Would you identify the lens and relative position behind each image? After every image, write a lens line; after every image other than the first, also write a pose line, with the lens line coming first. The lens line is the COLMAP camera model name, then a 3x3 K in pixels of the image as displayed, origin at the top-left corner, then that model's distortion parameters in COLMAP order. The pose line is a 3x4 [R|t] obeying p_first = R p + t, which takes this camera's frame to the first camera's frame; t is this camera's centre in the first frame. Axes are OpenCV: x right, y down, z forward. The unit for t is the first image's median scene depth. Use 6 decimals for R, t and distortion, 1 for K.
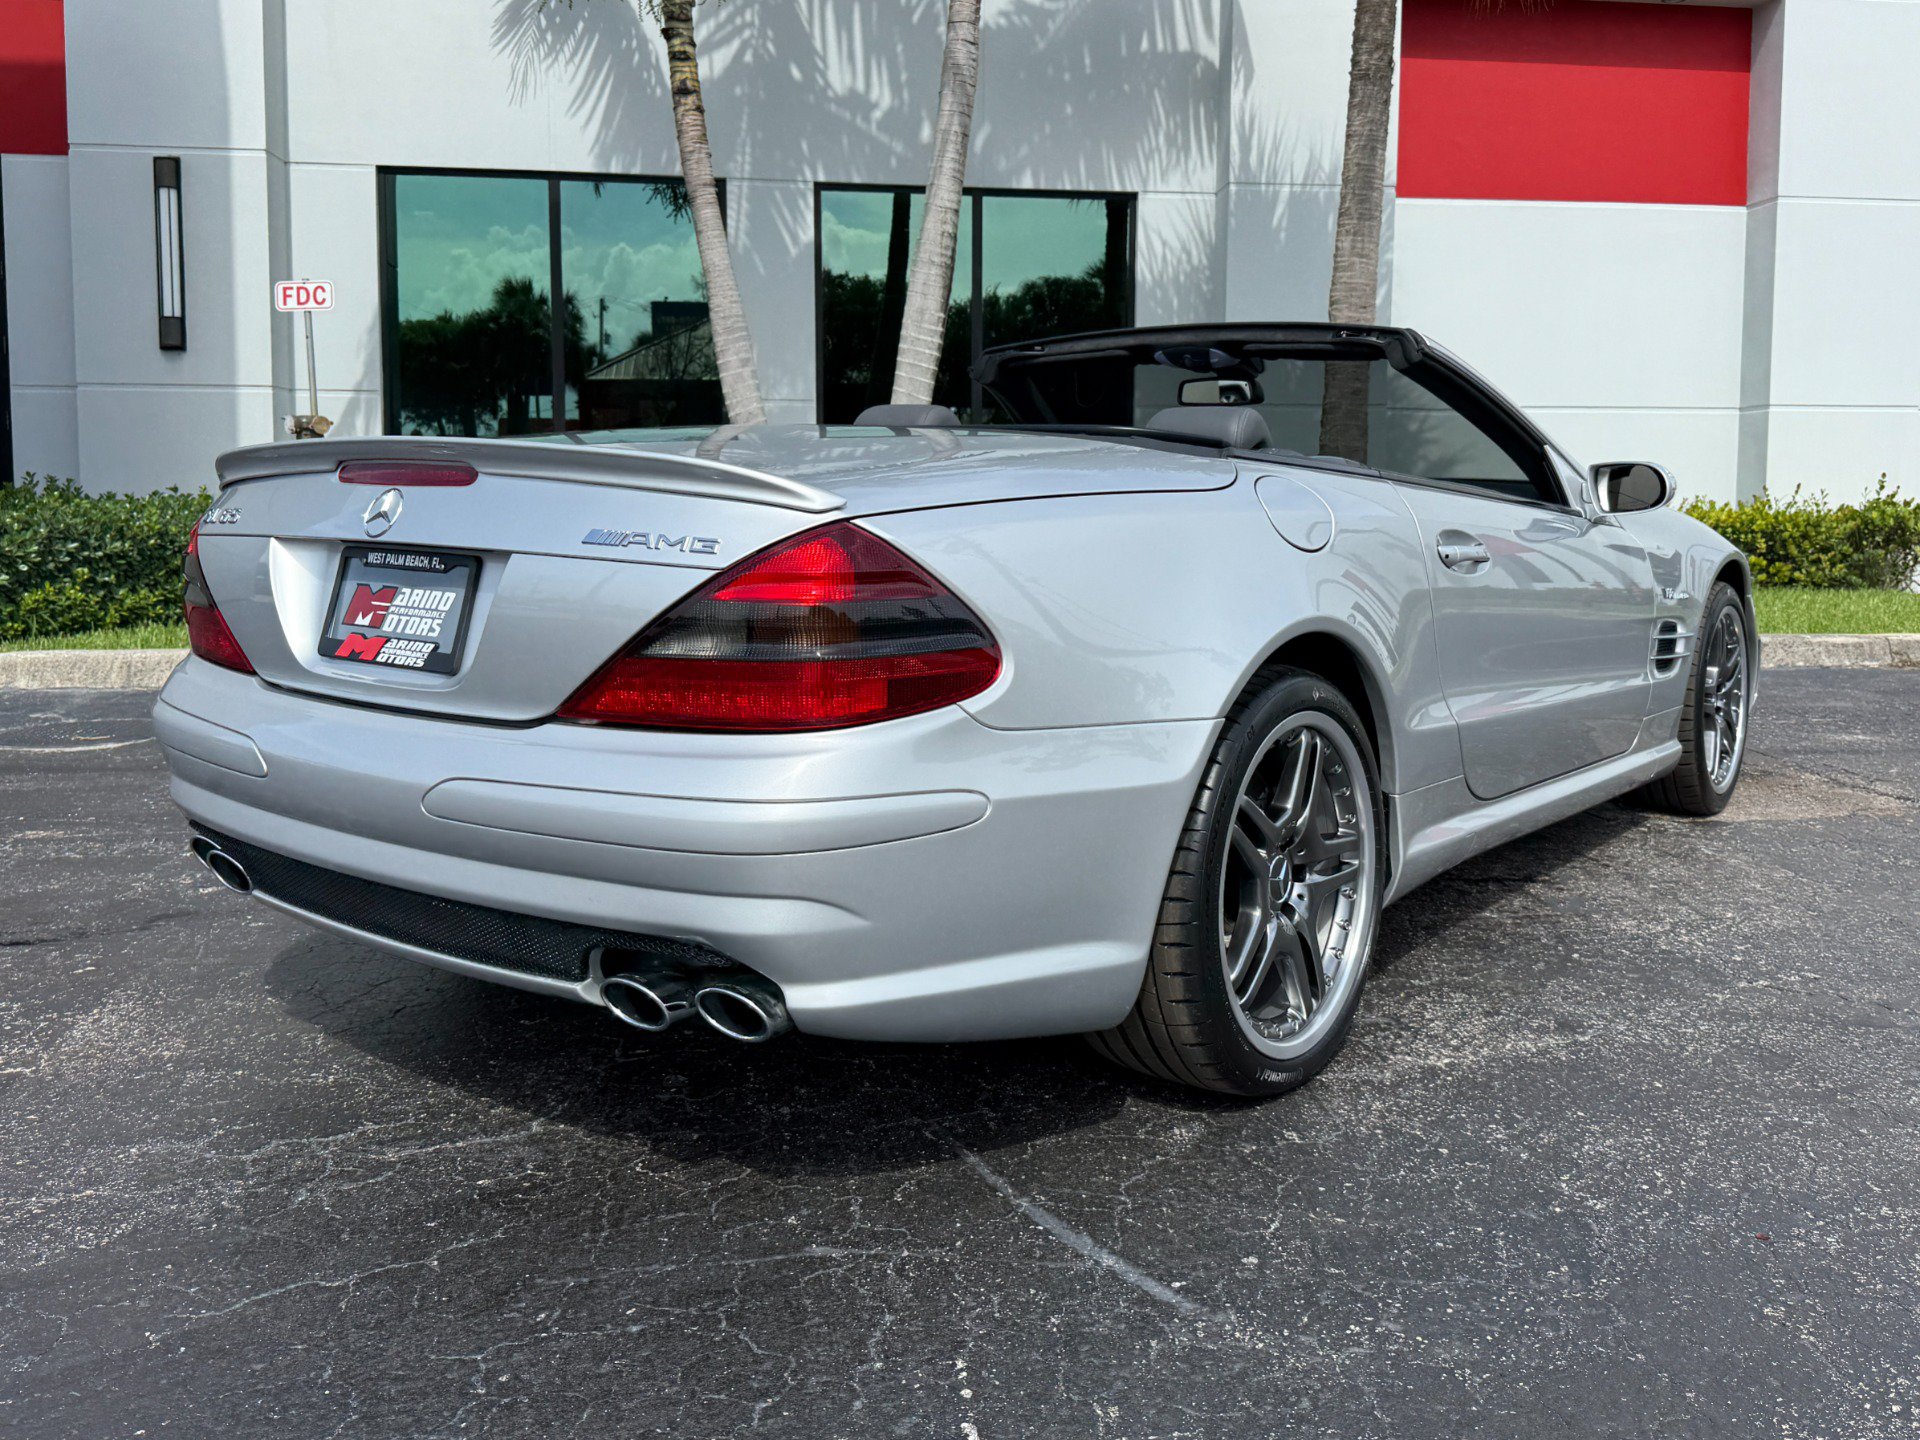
lens RADIAL K [[1617.4, 0, 1021.2], [0, 1617.4, 613.2], [0, 0, 1]] dist [0.064977, -0.118946]
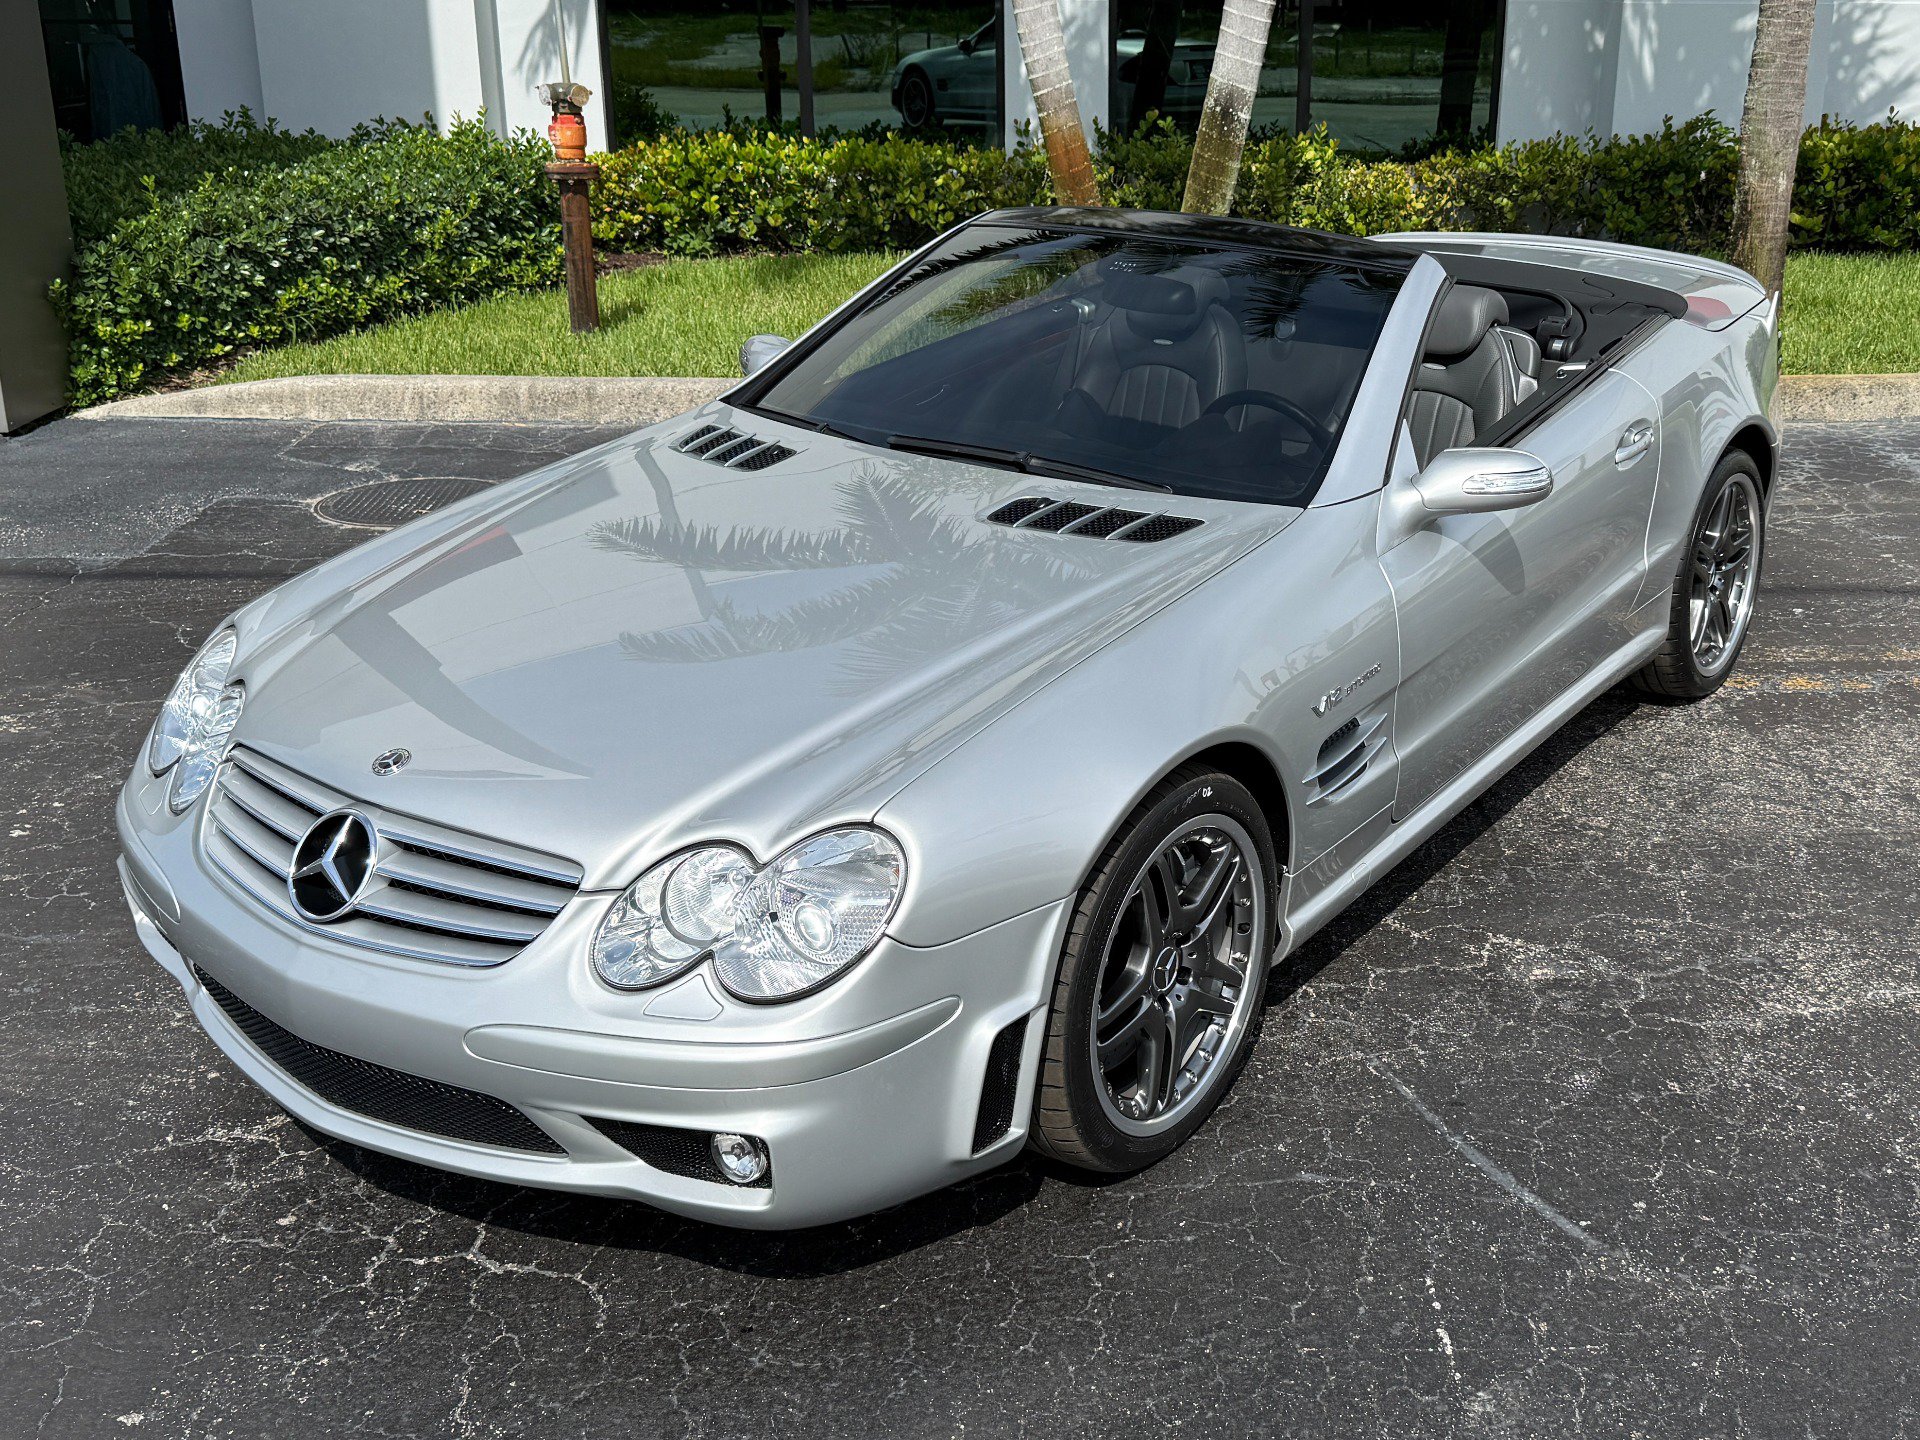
lens RADIAL K [[2045.7, 0, 1124.8], [0, 2045.7, 654.4], [0, 0, 1]] dist [0.207727, -0.516801]
pose [[0.996195, 0.031218, -0.081367, -0.102072], [-0.009860, 0.968017, 0.250690, -0.305324], [0.086590, -0.248934, 0.964642, -0.368598]]
